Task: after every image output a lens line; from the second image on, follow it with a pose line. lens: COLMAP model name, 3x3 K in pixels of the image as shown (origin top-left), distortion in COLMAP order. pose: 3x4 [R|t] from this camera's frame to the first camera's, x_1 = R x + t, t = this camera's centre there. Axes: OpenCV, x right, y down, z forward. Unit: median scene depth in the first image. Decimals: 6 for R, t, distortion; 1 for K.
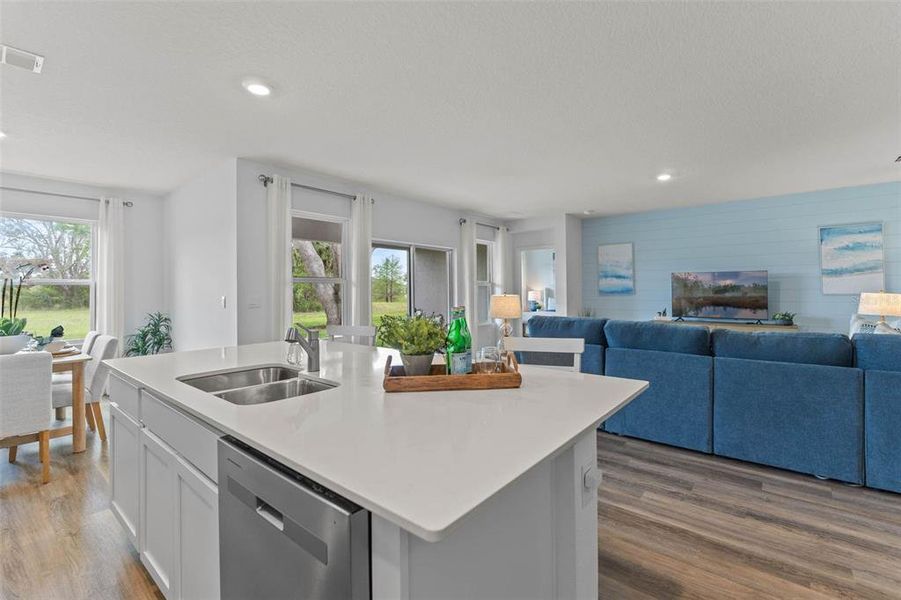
lens RADIAL K [[400.1, 0, 456.1], [0, 400.1, 284.5], [0, 0, 1]] dist [-0.002088, -0.000215]
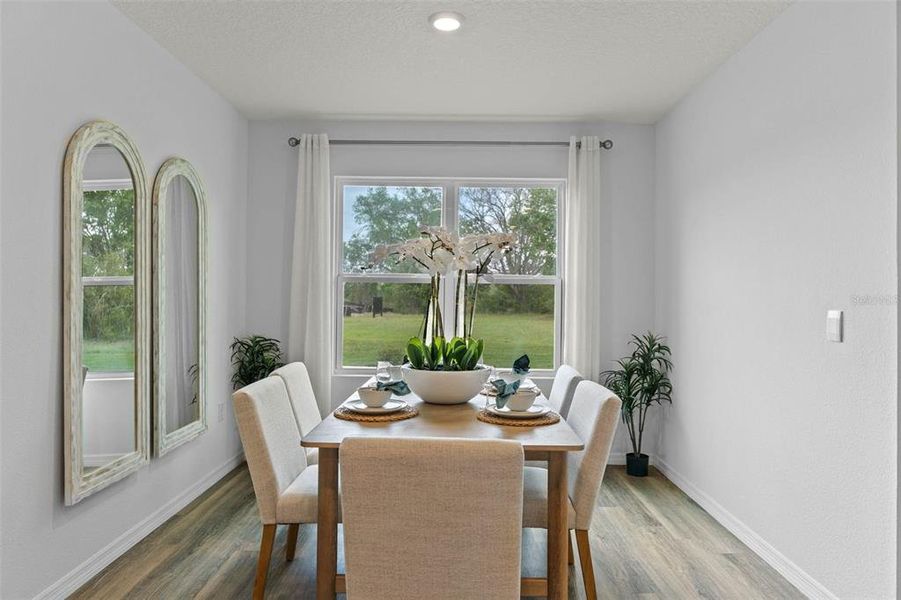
lens RADIAL K [[574.2, 0, 441.8], [0, 574.2, 313.1], [0, 0, 1]] dist [-0.003585, -0.002357]
pose [[0.621113, 0.037141, -0.782840, -0.318635], [-0.004323, 0.999024, 0.043967, 0.007818], [0.783709, -0.023924, 0.620668, 0.299885]]
